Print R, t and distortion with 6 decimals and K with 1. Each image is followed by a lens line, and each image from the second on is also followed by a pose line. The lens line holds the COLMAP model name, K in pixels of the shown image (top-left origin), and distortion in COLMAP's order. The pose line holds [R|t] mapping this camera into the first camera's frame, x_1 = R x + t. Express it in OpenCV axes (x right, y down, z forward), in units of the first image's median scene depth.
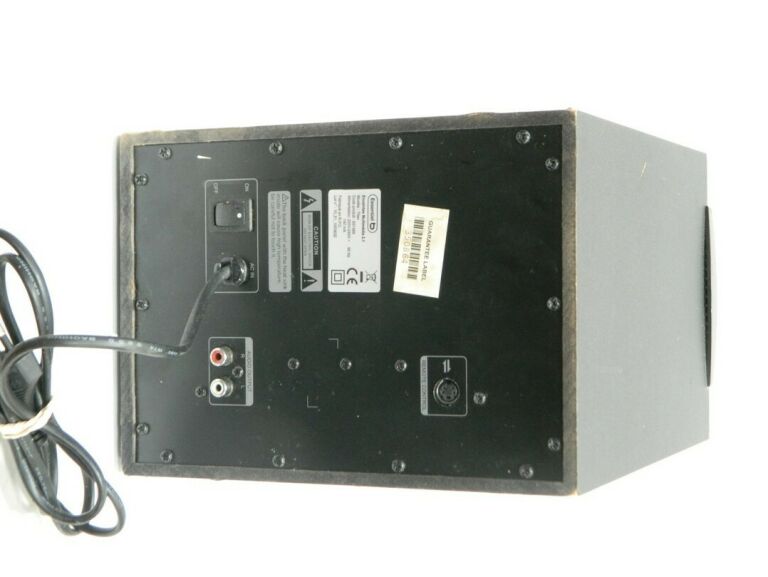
lens RADIAL K [[1569.8, 0, 383.7], [0, 1569.8, 289.2], [0, 0, 1]] dist [0.281924, 0.000000]
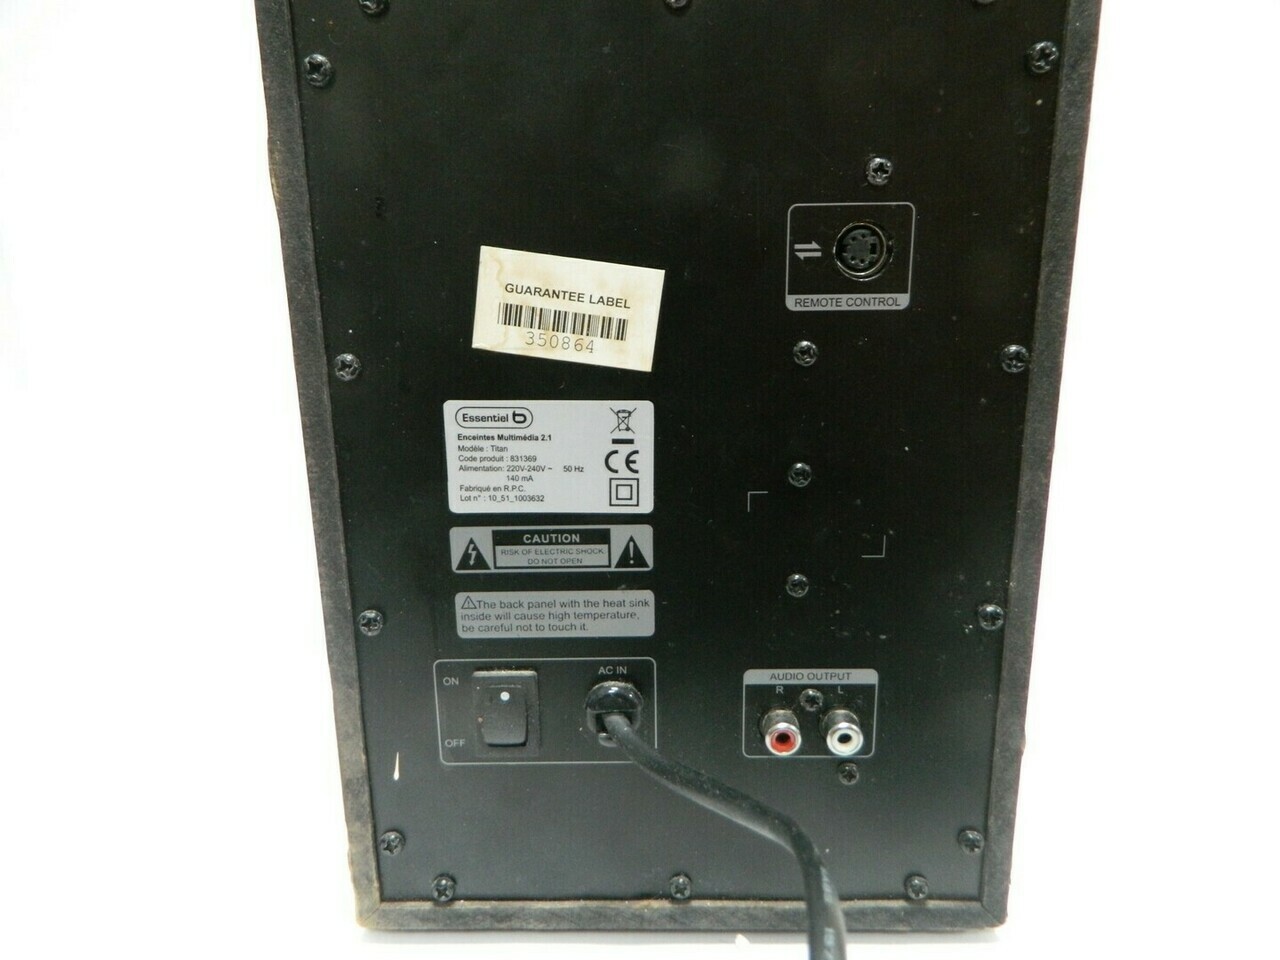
lens RADIAL K [[945.3, 0, 645.3], [0, 945.3, 477.7], [0, 0, 1]] dist [0.073952, 0.020071]
pose [[-0.000483, -0.989475, 0.144704, -0.066907], [0.999862, -0.002883, -0.016373, 0.003930], [0.016618, 0.144676, 0.989340, 0.692832]]
